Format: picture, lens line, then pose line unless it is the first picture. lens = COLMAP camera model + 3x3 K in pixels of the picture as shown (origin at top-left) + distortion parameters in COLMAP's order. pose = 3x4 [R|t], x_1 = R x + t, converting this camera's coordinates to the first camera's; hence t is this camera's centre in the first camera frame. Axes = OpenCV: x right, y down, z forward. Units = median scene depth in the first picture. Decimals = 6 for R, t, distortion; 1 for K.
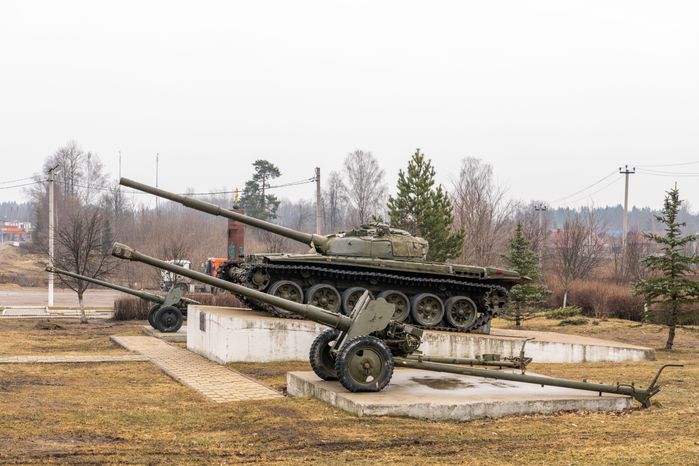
lens RADIAL K [[1140.9, 0, 349.5], [0, 1140.9, 233.0], [0, 0, 1]] dist [-0.029866, -0.062997]
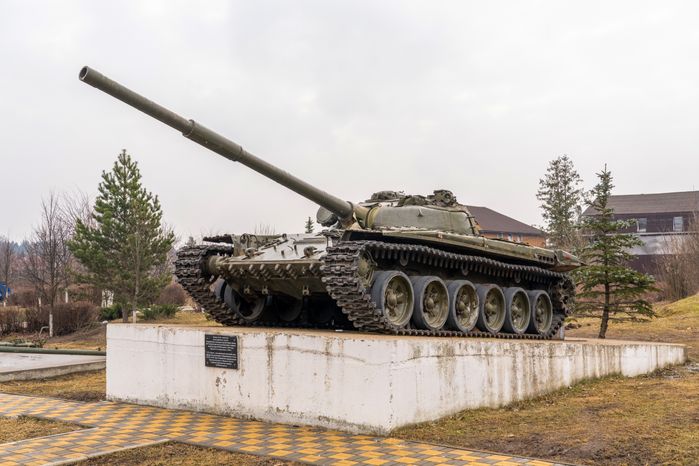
lens RADIAL K [[775.8, 0, 349.5], [0, 775.8, 233.0], [0, 0, 1]] dist [0.170205, -0.000133]
pose [[0.841593, 0.006453, 0.540074, -0.276263], [0.007604, 0.999688, -0.023794, 0.029842], [-0.540059, 0.024131, 0.841281, 0.631442]]
